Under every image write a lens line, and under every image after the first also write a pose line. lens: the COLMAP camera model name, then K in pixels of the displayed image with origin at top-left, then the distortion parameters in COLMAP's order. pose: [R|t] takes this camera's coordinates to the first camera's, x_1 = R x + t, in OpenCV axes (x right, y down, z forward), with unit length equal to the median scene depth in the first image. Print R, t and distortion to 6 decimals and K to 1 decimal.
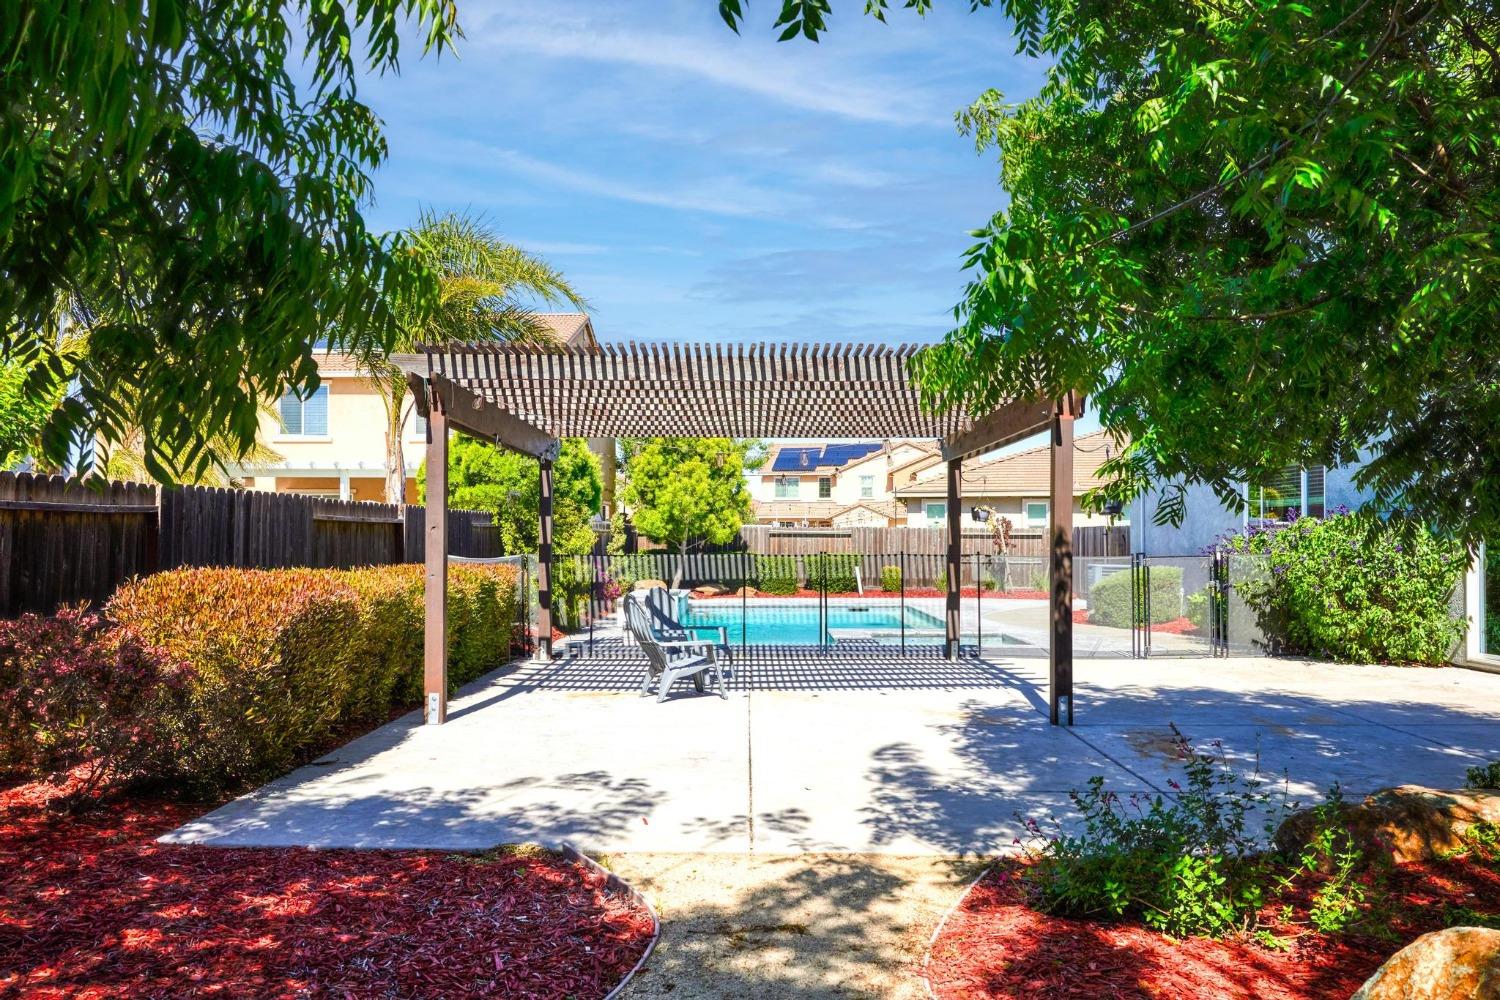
lens RADIAL K [[1082.6, 0, 749.1], [0, 1082.6, 504.4], [0, 0, 1]] dist [0.075685, -0.000664]
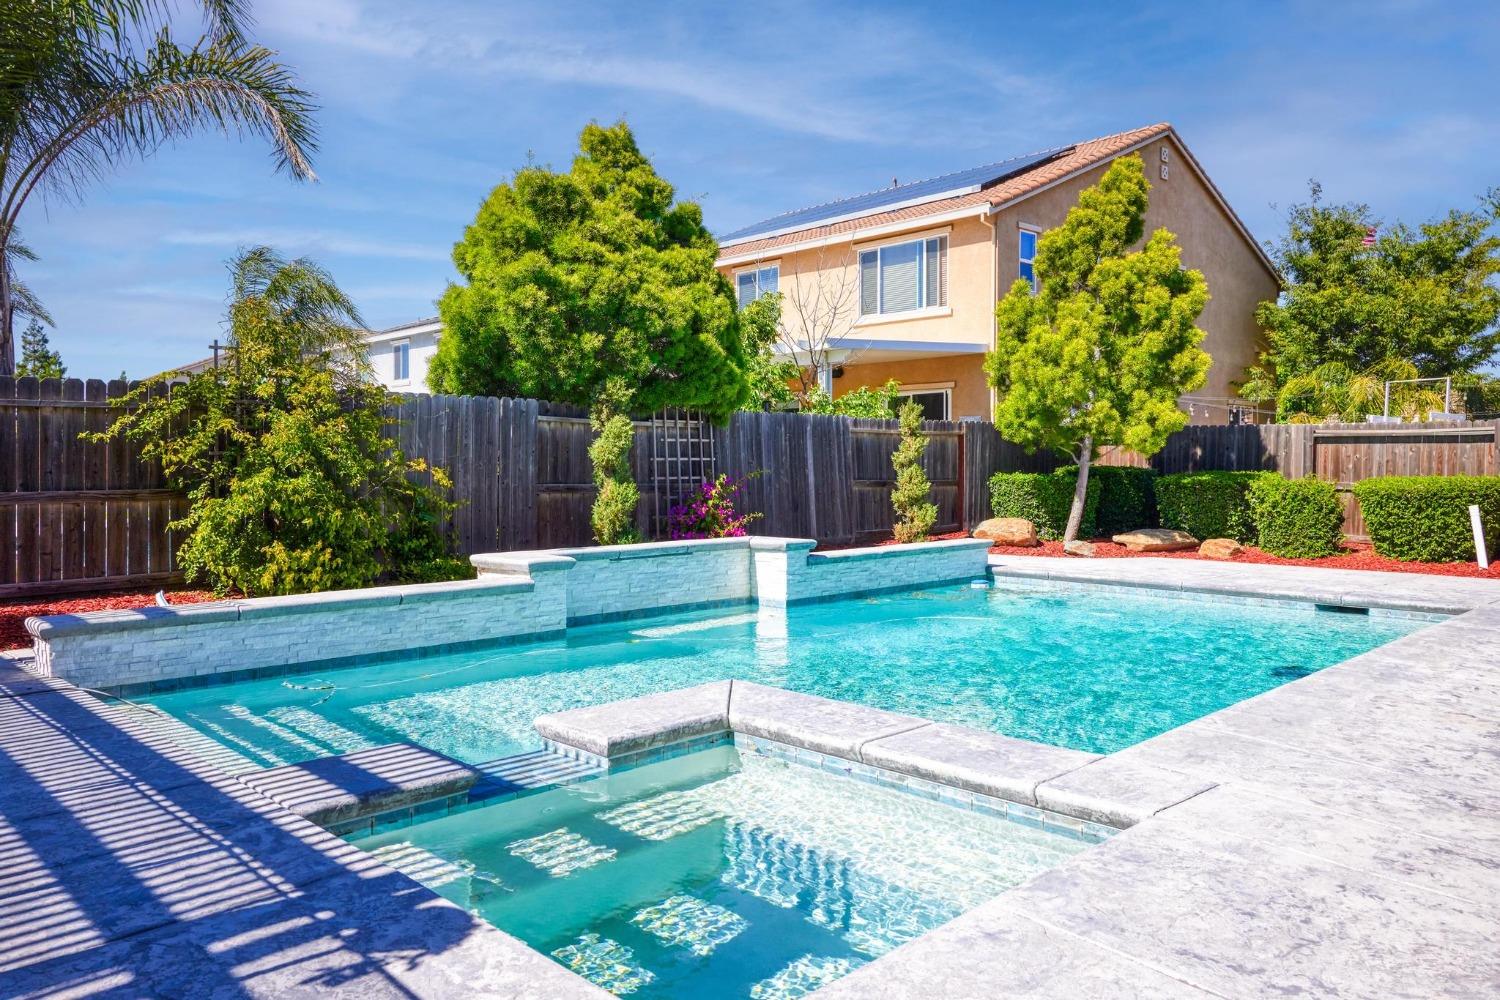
lens RADIAL K [[1062.8, 0, 741.3], [0, 1062.8, 488.6], [0, 0, 1]] dist [-0.001487, 0.003924]
pose [[0.694522, 0.020007, -0.719193, 0.212727], [0.019994, 0.998691, 0.047090, 0.024912], [0.719193, -0.047084, 0.693213, 0.509458]]
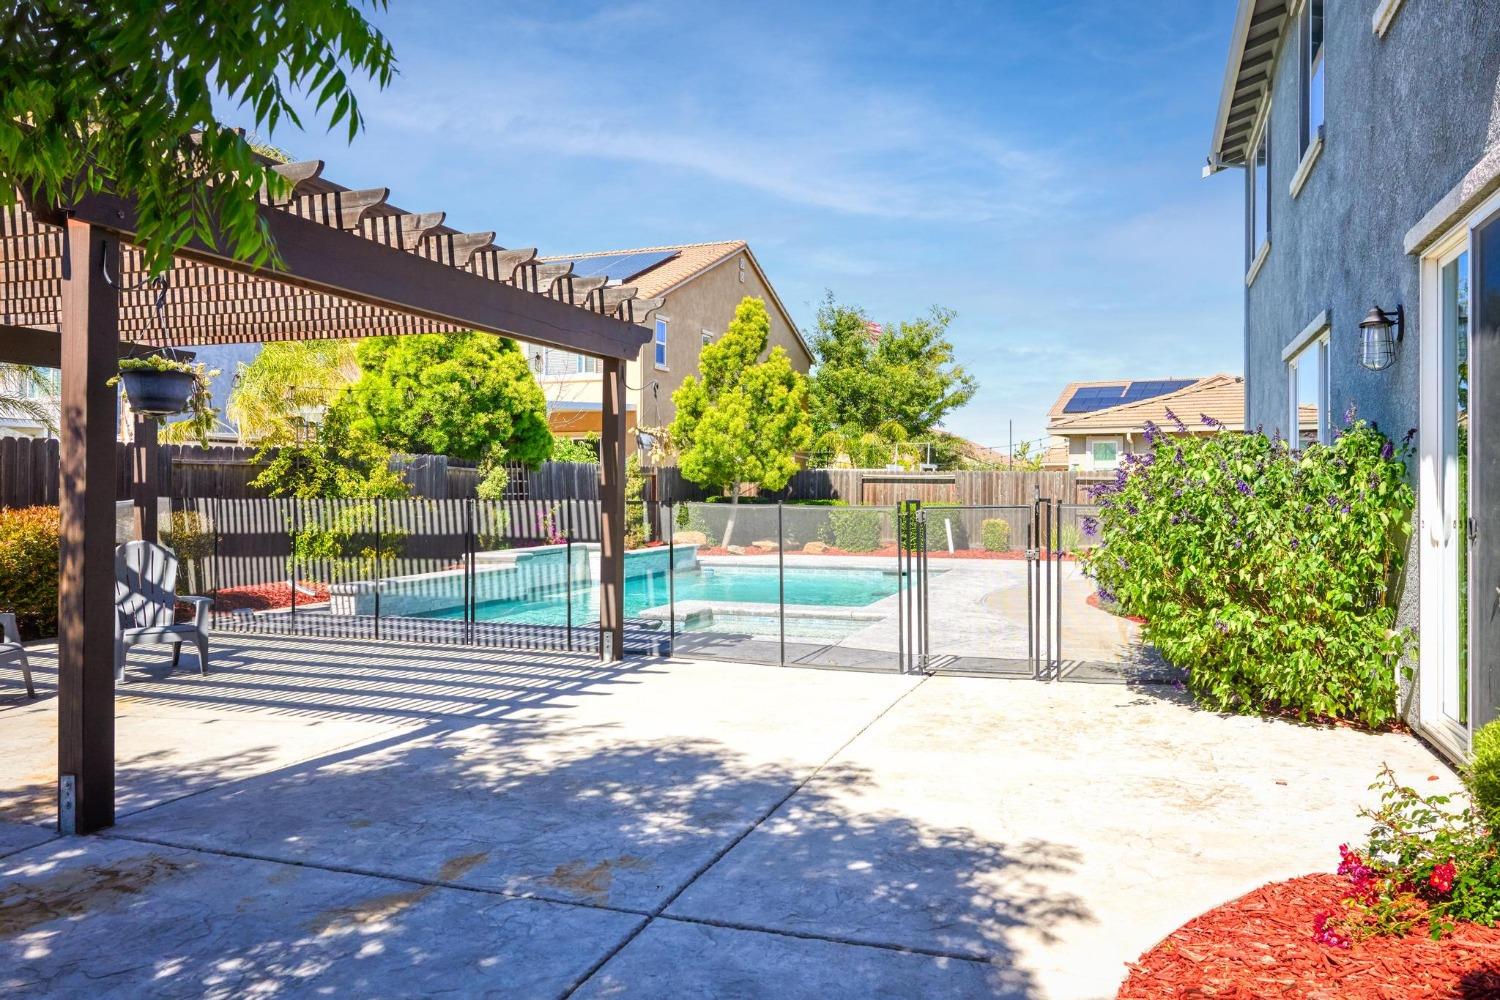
lens RADIAL K [[1082.6, 0, 756.1], [0, 1082.6, 497.1], [0, 0, 1]] dist [0.075685, -0.000664]
pose [[0.941002, 0.007491, -0.338319, 0.248179], [0.005559, 0.999278, 0.037587, 0.010370], [0.338357, -0.037250, 0.940280, 0.212095]]
